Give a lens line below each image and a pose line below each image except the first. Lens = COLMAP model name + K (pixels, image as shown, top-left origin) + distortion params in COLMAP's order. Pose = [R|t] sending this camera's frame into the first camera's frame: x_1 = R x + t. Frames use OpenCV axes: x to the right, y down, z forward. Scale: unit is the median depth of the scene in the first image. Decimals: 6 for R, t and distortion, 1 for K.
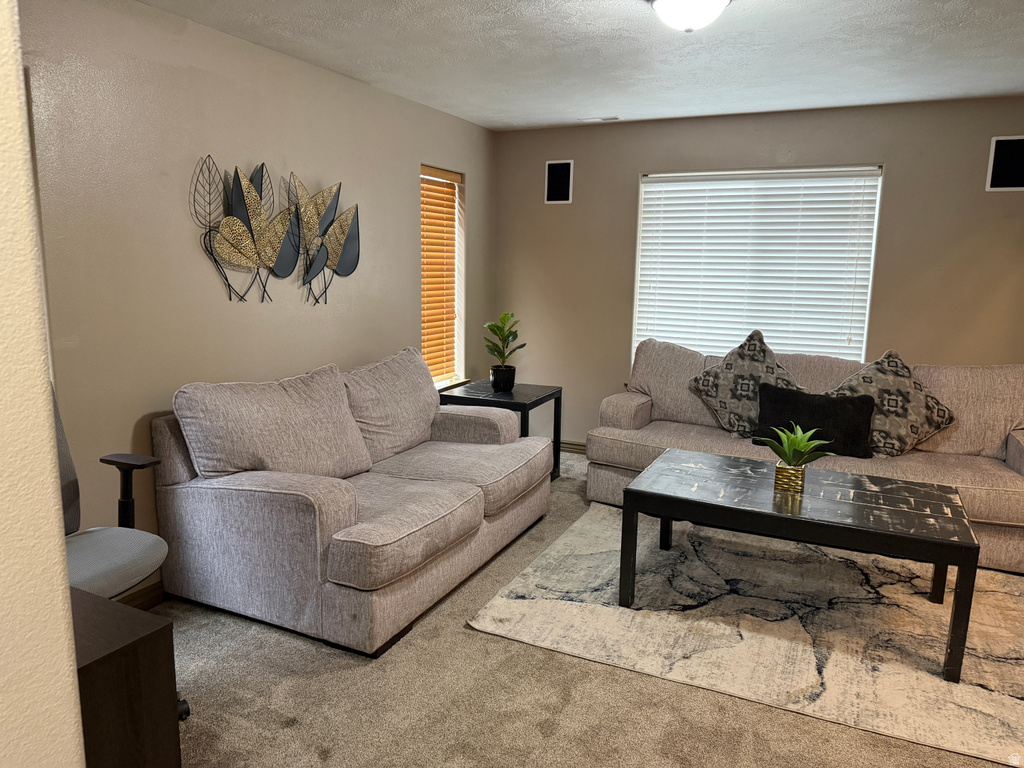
lens RADIAL K [[721.5, 0, 512.0], [0, 721.5, 384.0], [0, 0, 1]] dist [0.033795, -0.036201]
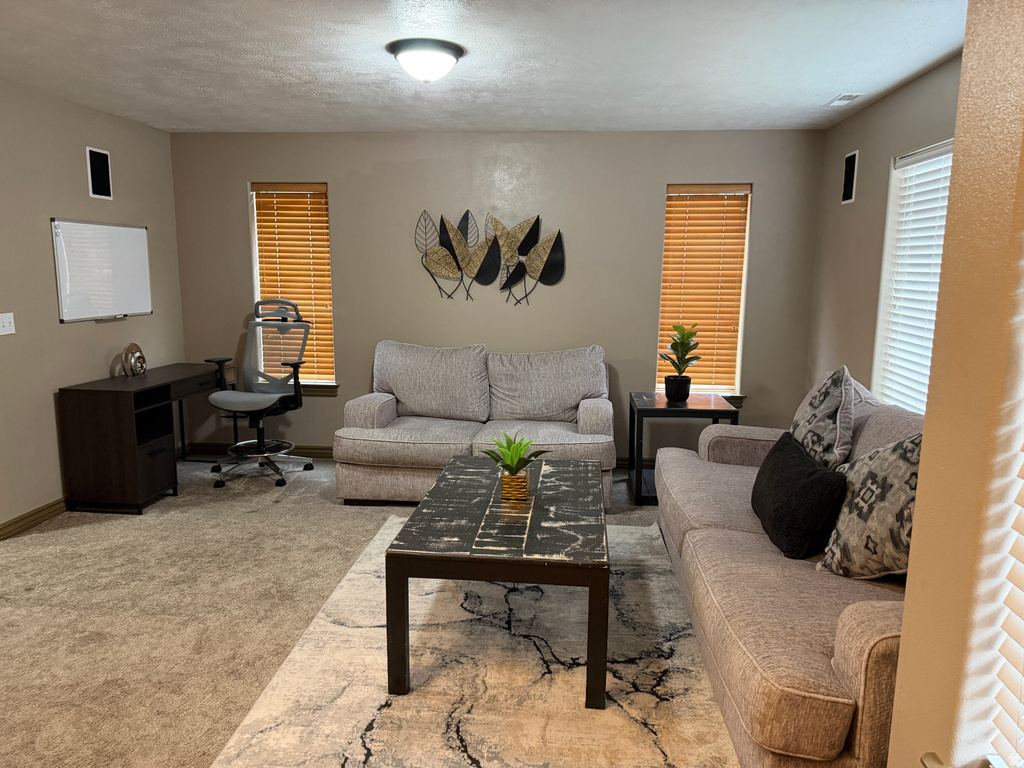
lens RADIAL K [[719.7, 0, 512.0], [0, 719.7, 384.0], [0, 0, 1]] dist [0.085415, -0.036167]
pose [[0.344674, 0.136257, -0.928781, 1.148651], [-0.164467, 0.982871, 0.083158, -0.080583], [0.924203, 0.124091, 0.361180, 0.559140]]
